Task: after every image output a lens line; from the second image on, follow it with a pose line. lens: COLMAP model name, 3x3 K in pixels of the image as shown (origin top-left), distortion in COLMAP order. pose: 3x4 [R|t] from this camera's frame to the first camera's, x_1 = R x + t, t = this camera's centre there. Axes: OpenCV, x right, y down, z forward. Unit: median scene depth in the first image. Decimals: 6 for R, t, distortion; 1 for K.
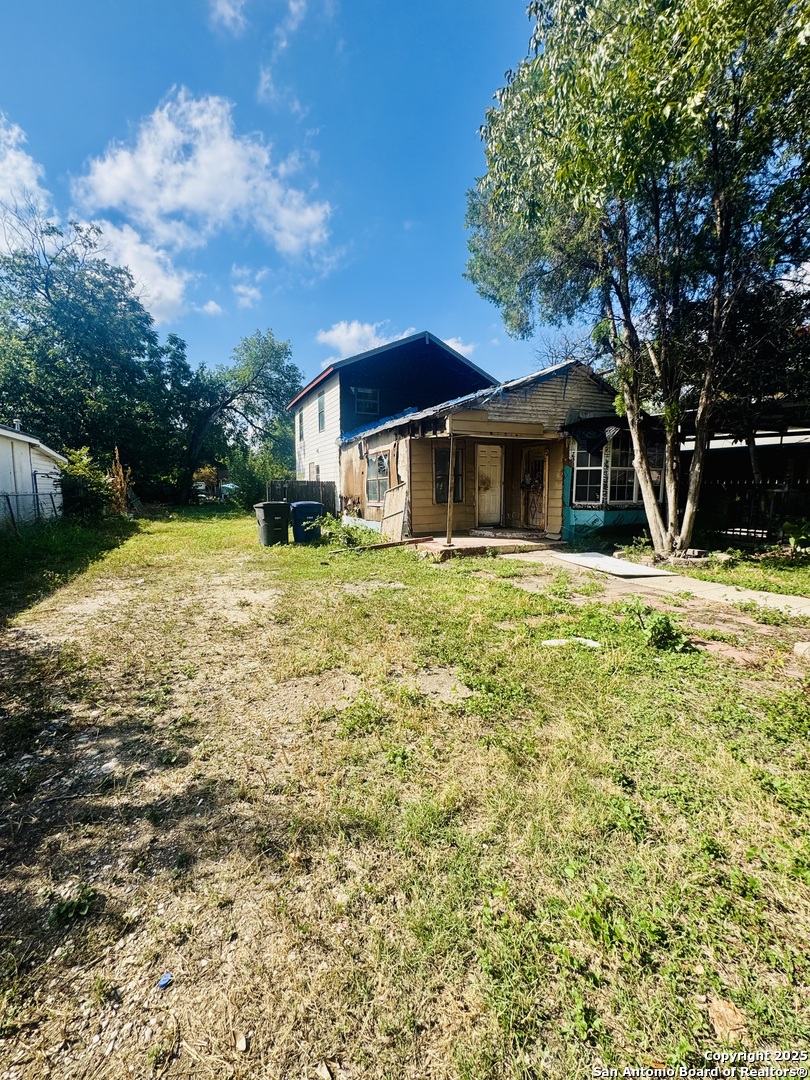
lens RADIAL K [[431.0, 0, 408.4], [0, 431.0, 542.3], [0, 0, 1]] dist [-0.005932, 0.000727]
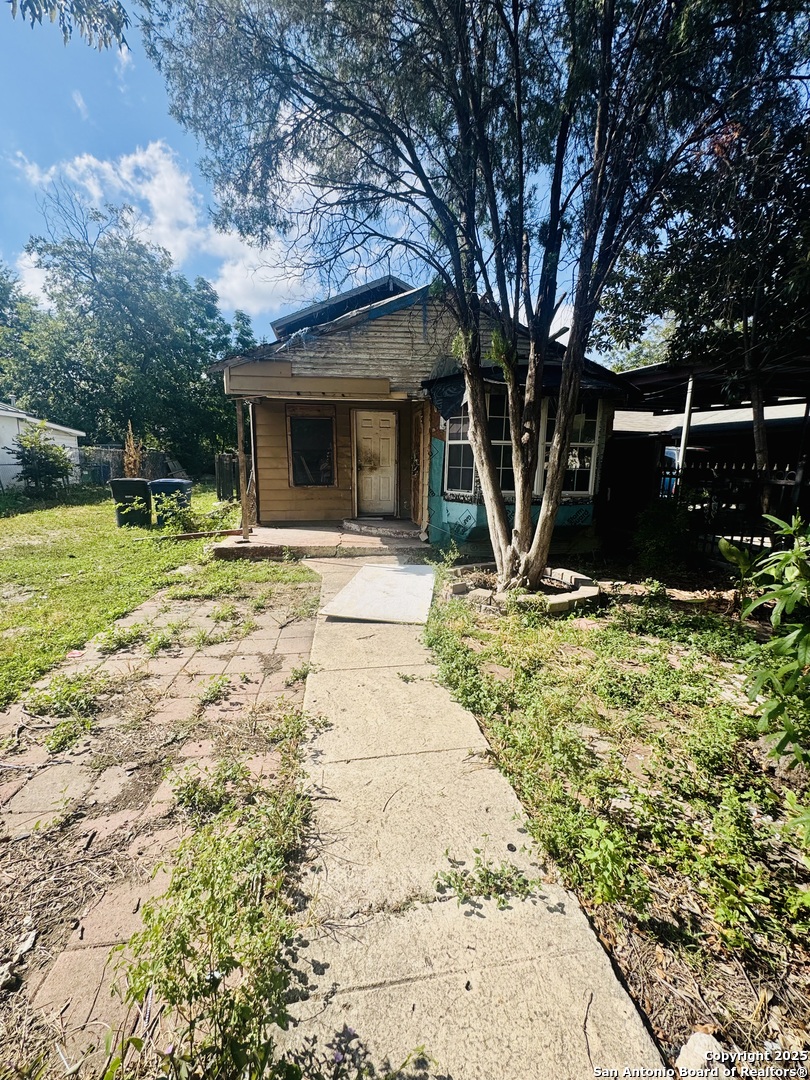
lens RADIAL K [[431.0, 0, 407.0], [0, 431.0, 544.9], [0, 0, 1]] dist [-0.005932, 0.000727]
pose [[0.959917, 0.068450, -0.271798, 0.352629], [-0.051356, 0.996258, 0.069524, -0.033613], [0.275540, -0.052778, 0.959840, 0.198854]]
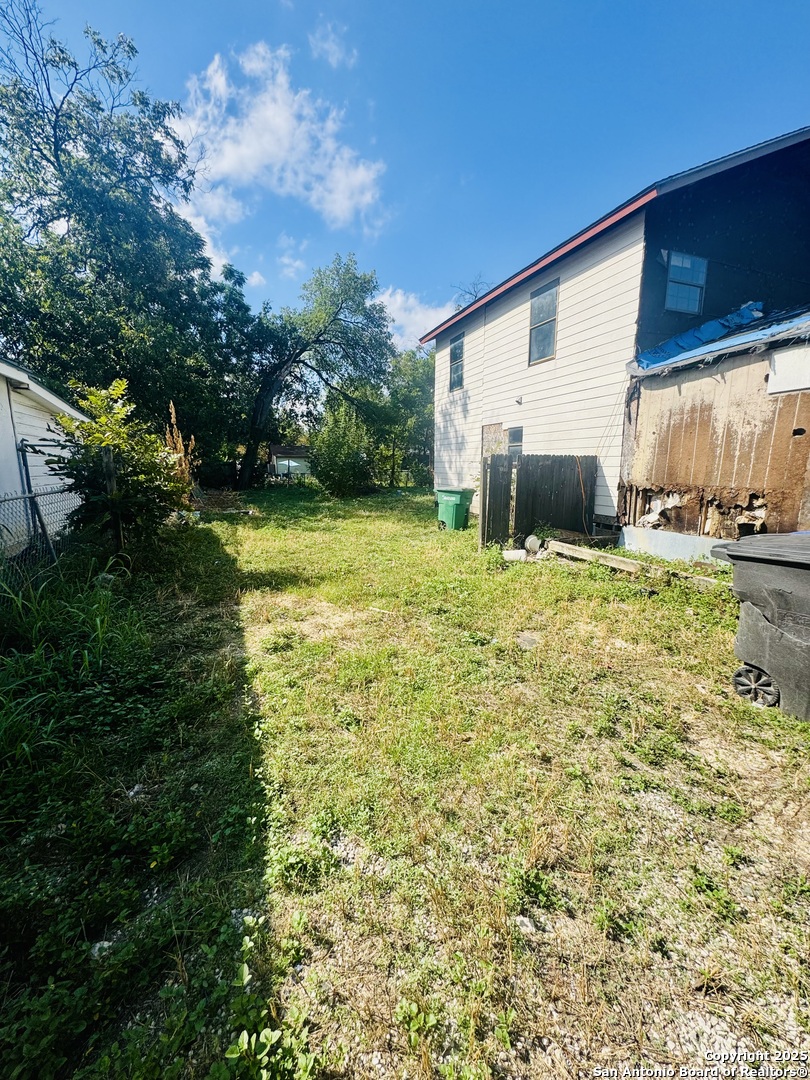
lens RADIAL K [[431.0, 0, 406.1], [0, 431.0, 542.3], [0, 0, 1]] dist [-0.005932, 0.000727]
pose [[0.997221, 0.004119, -0.074385, -0.385428], [0.000050, 0.998434, 0.055951, -0.074593], [0.074499, -0.055799, 0.995659, 0.520160]]
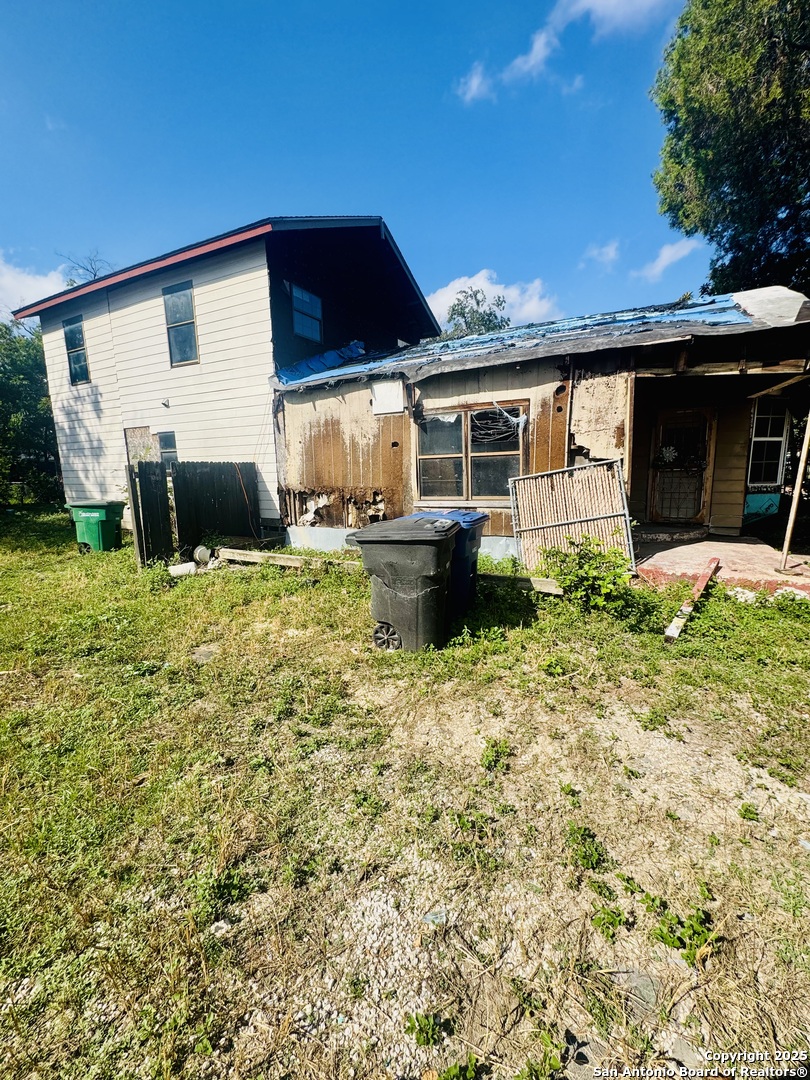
lens RADIAL K [[431.0, 0, 407.5], [0, 431.0, 542.3], [0, 0, 1]] dist [-0.005932, 0.000727]
pose [[0.792780, -0.124270, 0.596705, -0.378342], [0.096687, 0.992239, 0.078186, -0.073553], [-0.601790, -0.004290, 0.798643, 0.509557]]
